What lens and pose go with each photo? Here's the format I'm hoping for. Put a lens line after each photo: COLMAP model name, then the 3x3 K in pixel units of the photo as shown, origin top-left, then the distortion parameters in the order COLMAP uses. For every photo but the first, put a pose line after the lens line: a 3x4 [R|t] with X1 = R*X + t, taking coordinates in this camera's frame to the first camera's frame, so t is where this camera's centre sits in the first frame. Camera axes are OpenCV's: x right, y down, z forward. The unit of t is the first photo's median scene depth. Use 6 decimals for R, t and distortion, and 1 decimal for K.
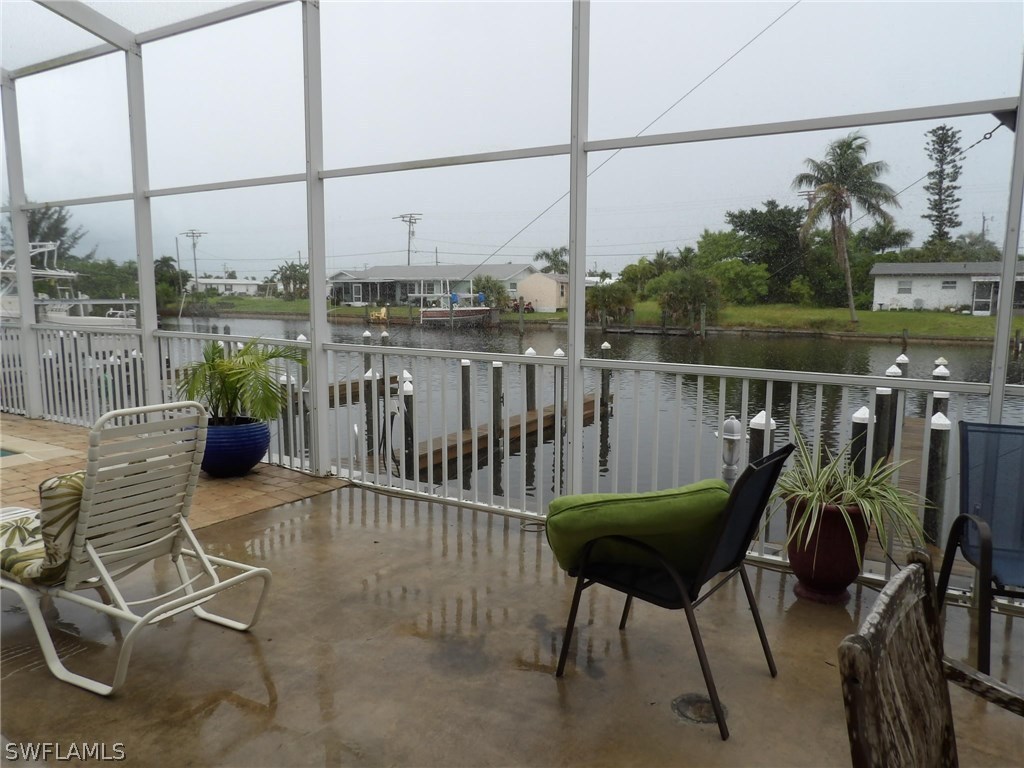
lens RADIAL K [[729.2, 0, 509.7], [0, 729.2, 381.8], [0, 0, 1]] dist [-0.033955, 0.037999]
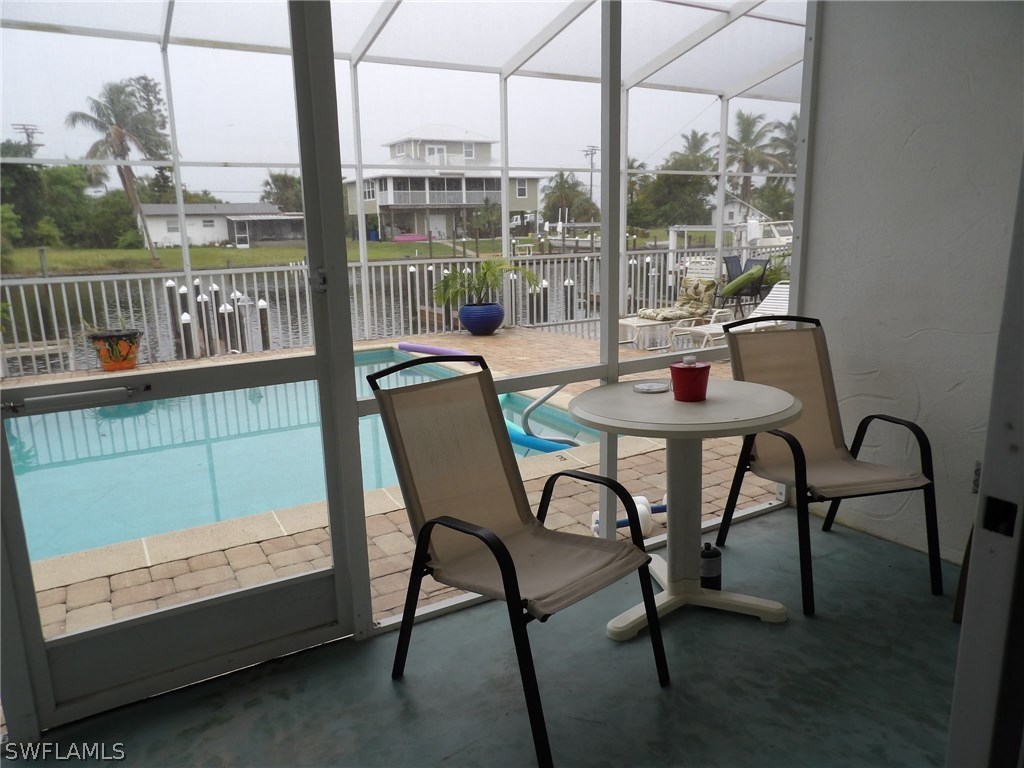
lens RADIAL K [[729.2, 0, 510.9], [0, 729.2, 384.0], [0, 0, 1]] dist [-0.033955, 0.037999]
pose [[0.468806, -0.204249, 0.859362, -0.139224], [0.131428, 0.978198, 0.160796, -0.002504], [-0.873469, 0.037562, 0.485429, 0.007196]]
